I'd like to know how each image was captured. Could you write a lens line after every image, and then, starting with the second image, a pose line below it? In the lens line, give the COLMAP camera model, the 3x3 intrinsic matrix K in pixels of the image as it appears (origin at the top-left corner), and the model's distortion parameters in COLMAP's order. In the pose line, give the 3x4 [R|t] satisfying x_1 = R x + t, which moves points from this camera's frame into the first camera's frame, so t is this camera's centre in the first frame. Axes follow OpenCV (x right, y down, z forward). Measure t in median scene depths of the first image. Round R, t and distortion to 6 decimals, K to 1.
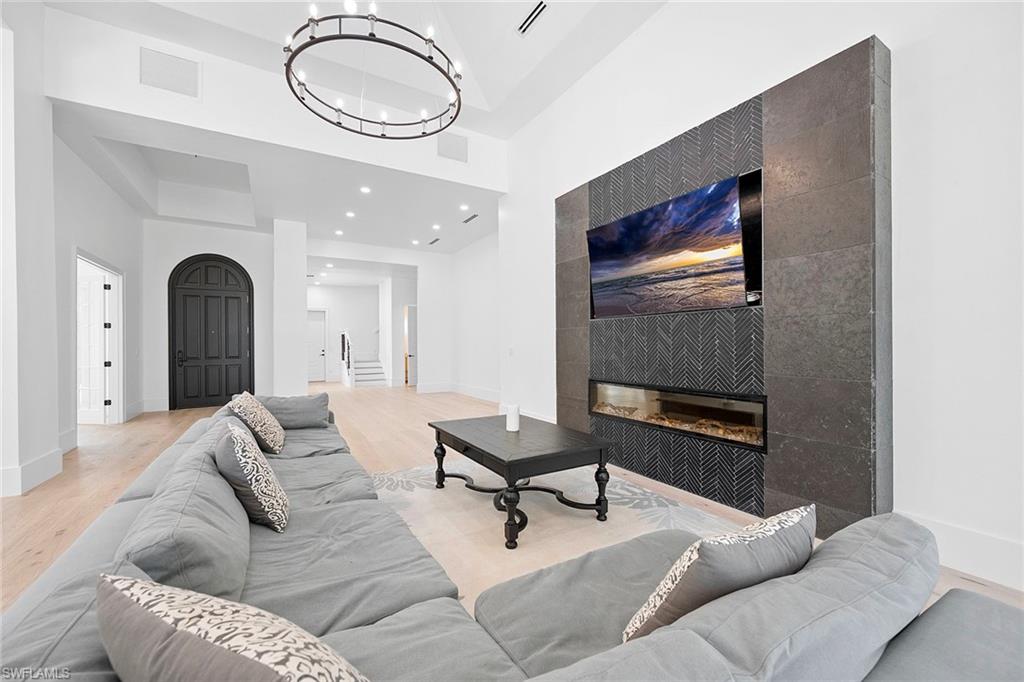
lens RADIAL K [[411.3, 0, 512.0], [0, 411.3, 341.0], [0, 0, 1]] dist [-0.000164, -0.000083]
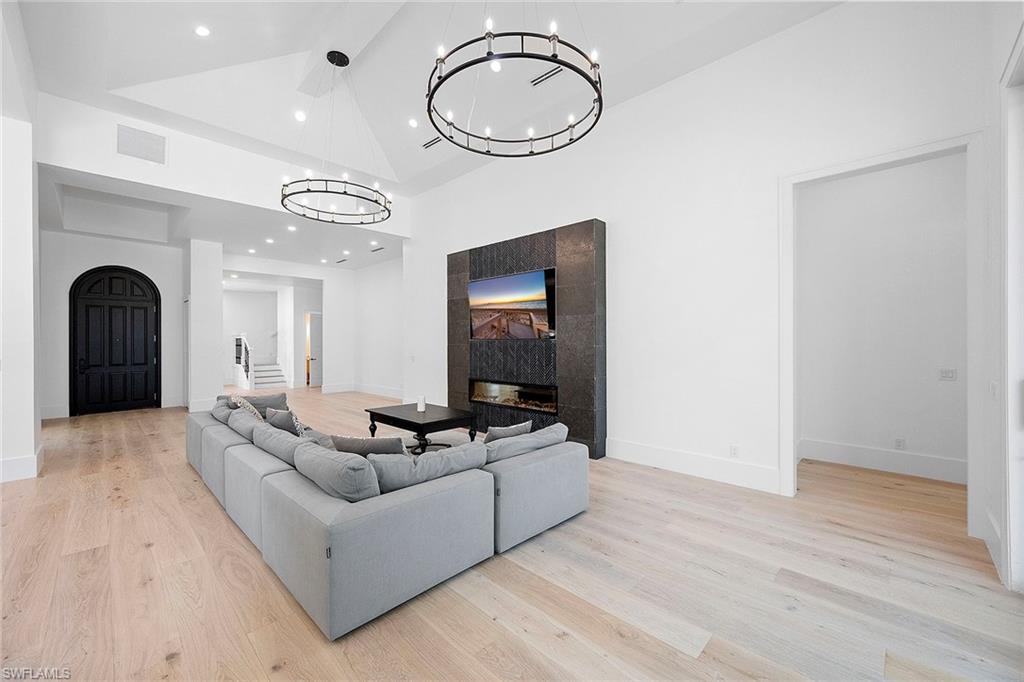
lens RADIAL K [[403.3, 0, 510.7], [0, 403.3, 339.5], [0, 0, 1]] dist [-0.000083, -0.000085]
pose [[0.965845, 0.003217, 0.259099, -0.045704], [-0.003314, 0.999995, -0.000063, -0.047108], [-0.259098, -0.000797, 0.965851, -0.430880]]
